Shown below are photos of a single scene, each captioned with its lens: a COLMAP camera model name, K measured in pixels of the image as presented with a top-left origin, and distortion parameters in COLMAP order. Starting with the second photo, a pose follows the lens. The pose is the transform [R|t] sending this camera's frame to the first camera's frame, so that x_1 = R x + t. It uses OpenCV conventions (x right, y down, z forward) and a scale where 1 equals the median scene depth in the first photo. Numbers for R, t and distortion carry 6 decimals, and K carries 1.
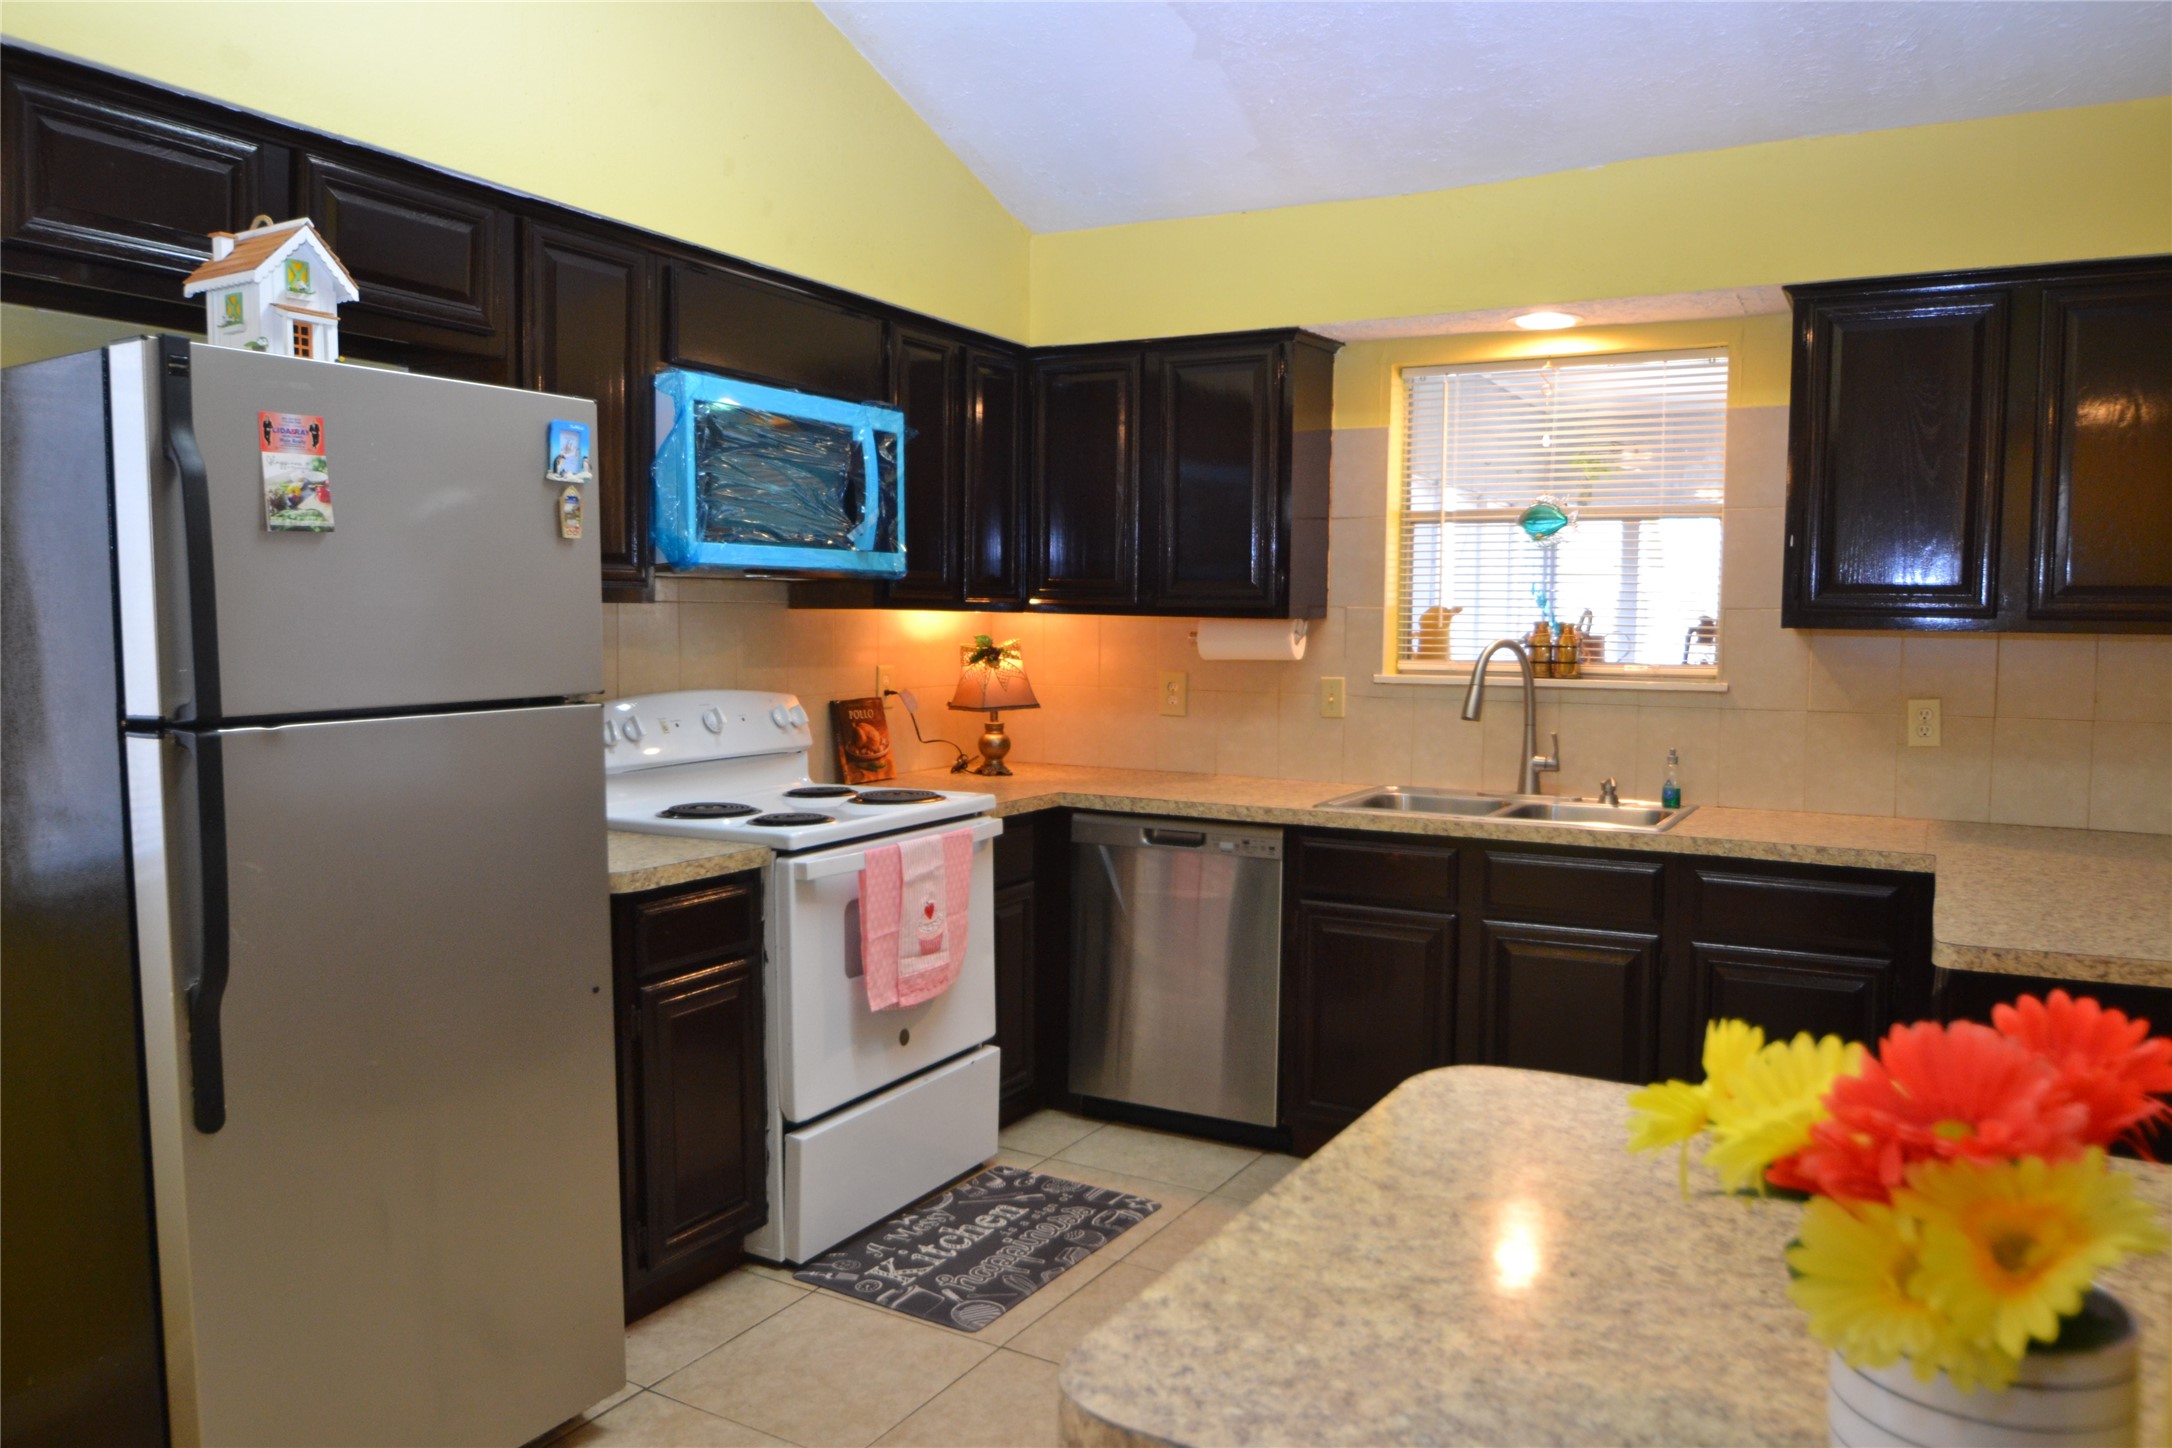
lens RADIAL K [[1525.8, 0, 1072.4], [0, 1525.8, 720.0], [0, 0, 1]] dist [-0.034901, -0.003421]
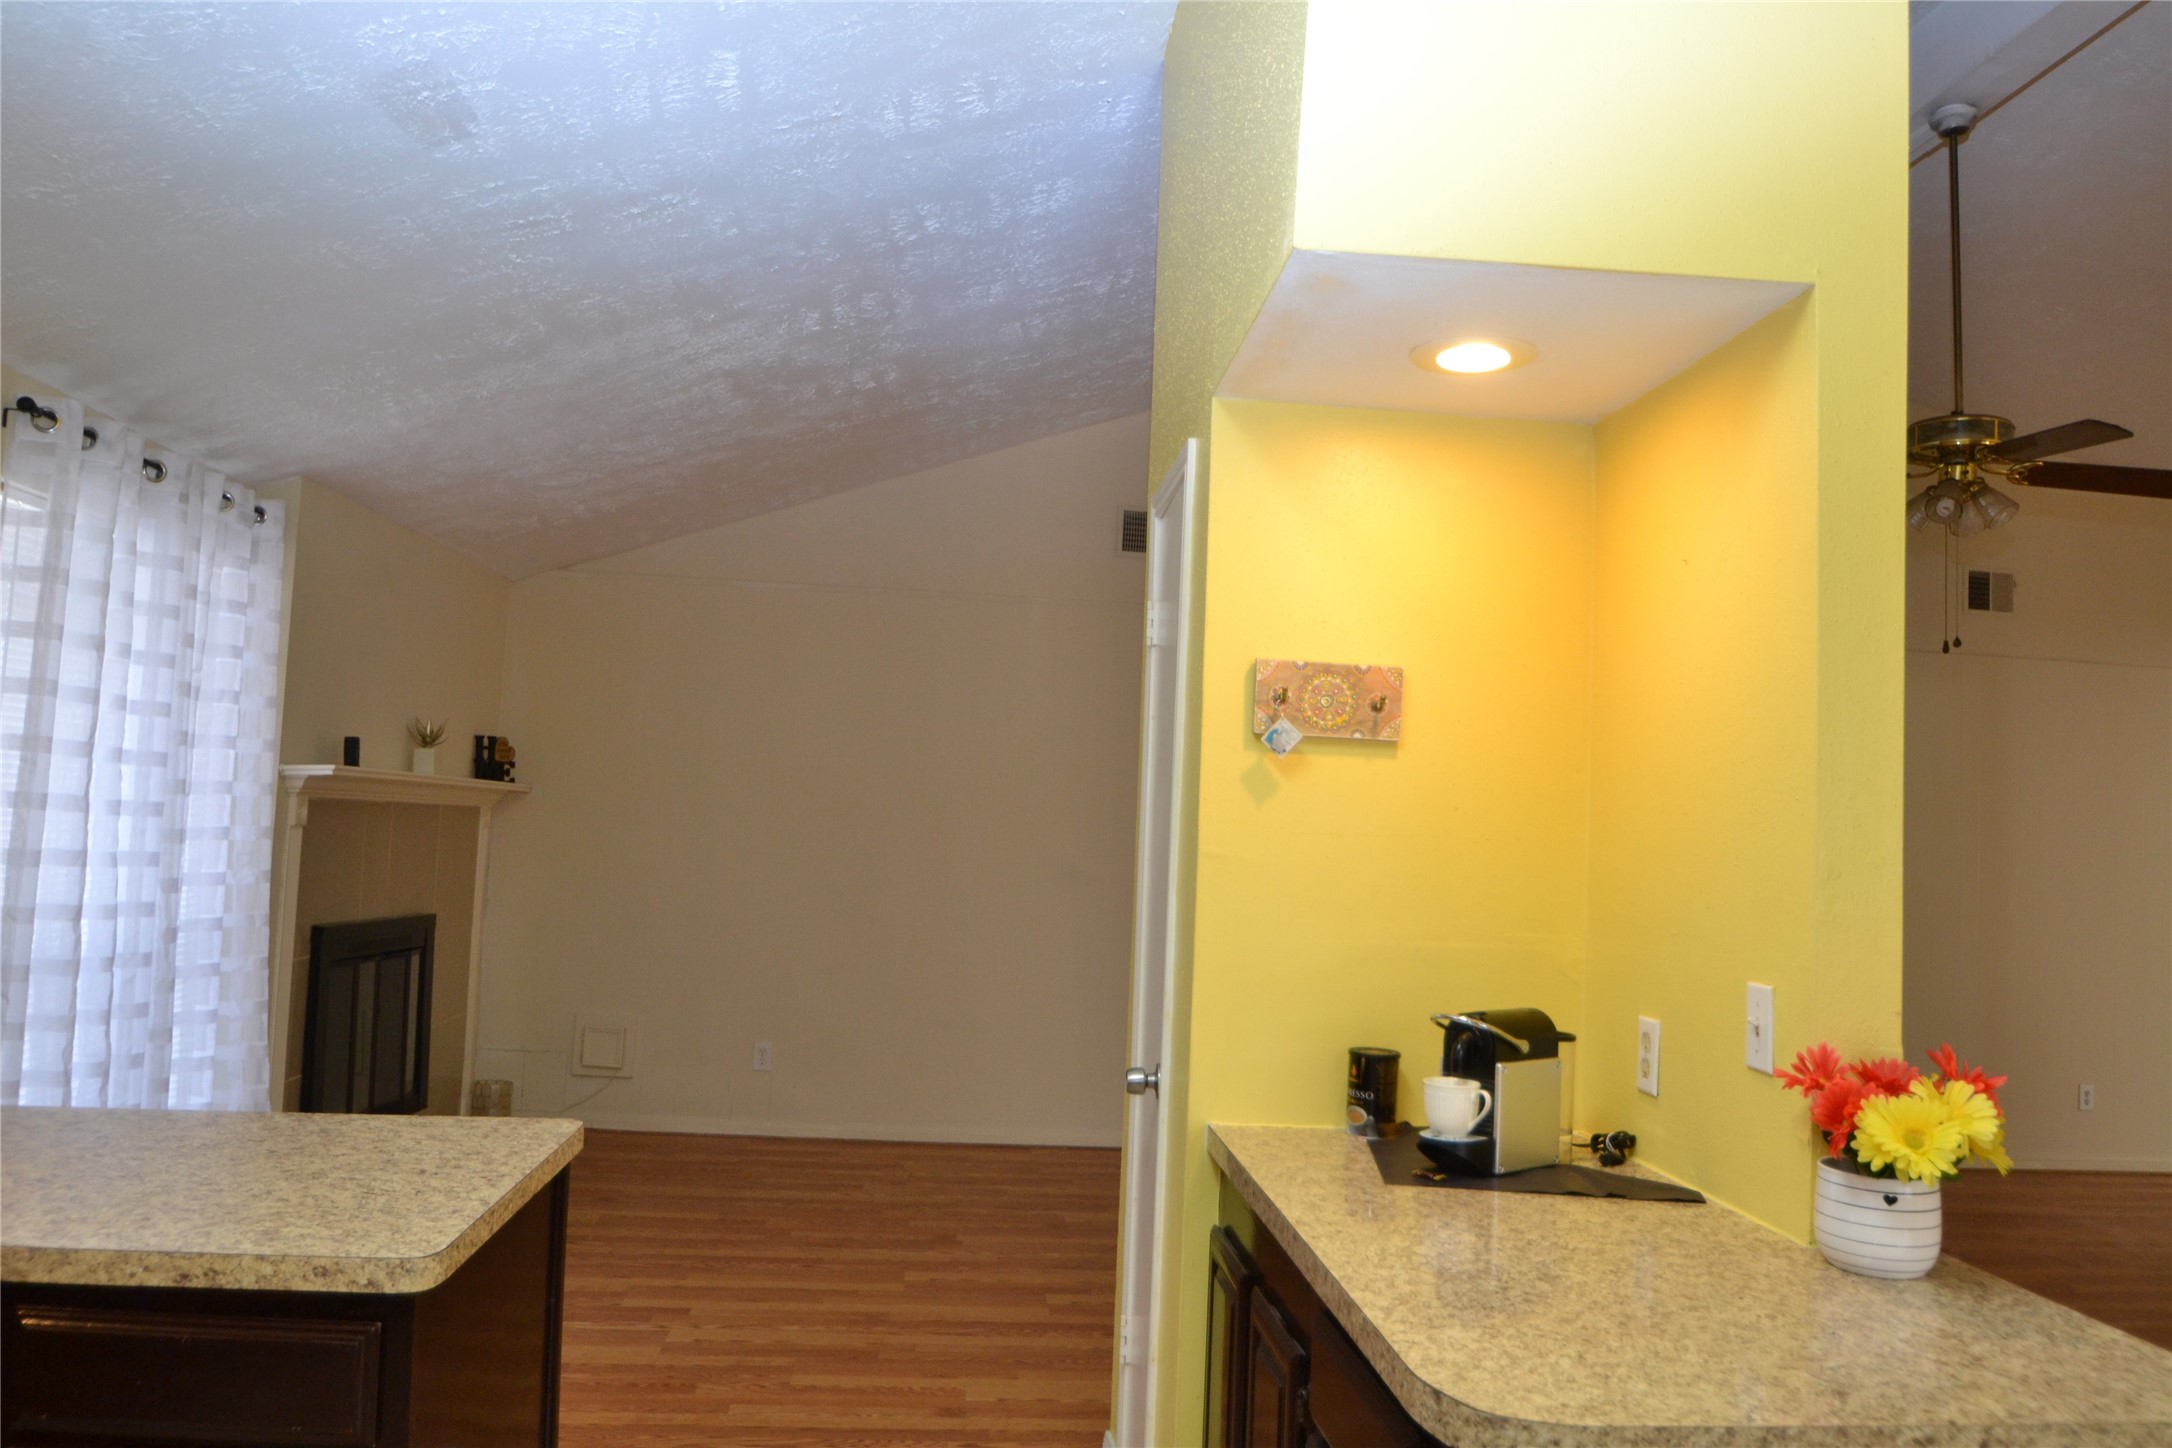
lens RADIAL K [[1522.2, 0, 1075.7], [0, 1522.2, 721.4], [0, 0, 1]] dist [-0.031528, -0.007614]
pose [[-0.569460, 0.021350, 0.821742, -0.129379], [0.006754, 0.999750, -0.021295, -0.057489], [-0.821991, -0.006577, -0.569462, 0.675855]]
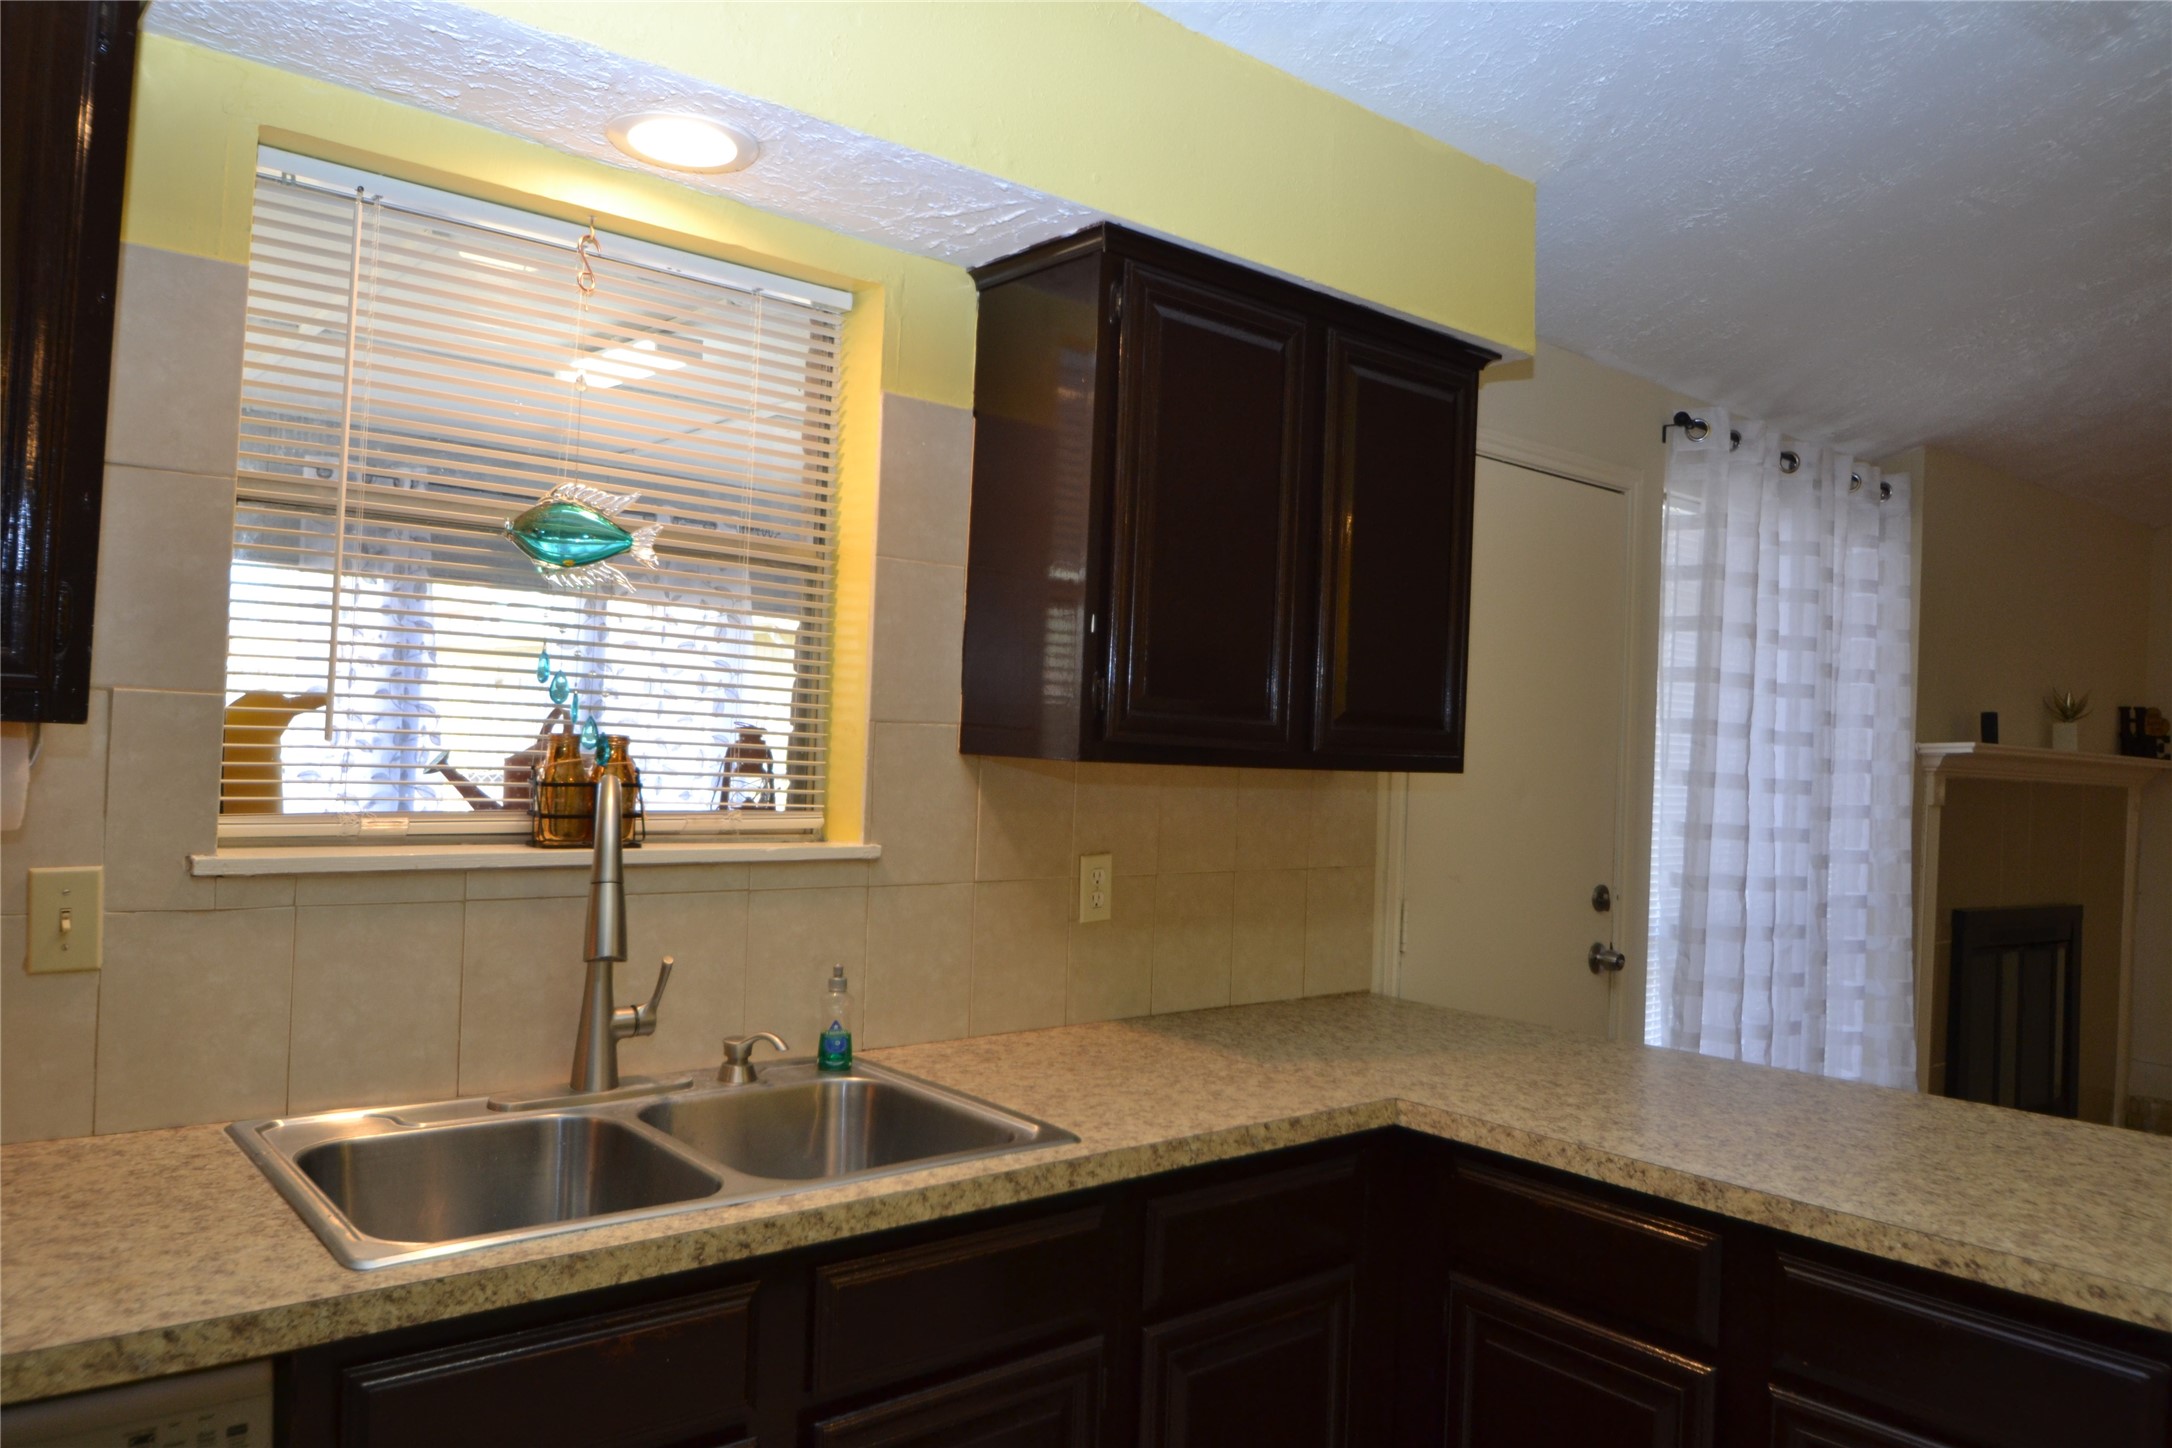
lens RADIAL K [[1525.8, 0, 1072.4], [0, 1525.8, 720.0], [0, 0, 1]] dist [-0.034901, -0.003421]
pose [[0.349186, 0.014854, 0.936936, -0.112458], [0.023722, 0.999414, -0.024686, -0.057366], [-0.936753, 0.030846, 0.348629, 0.718382]]
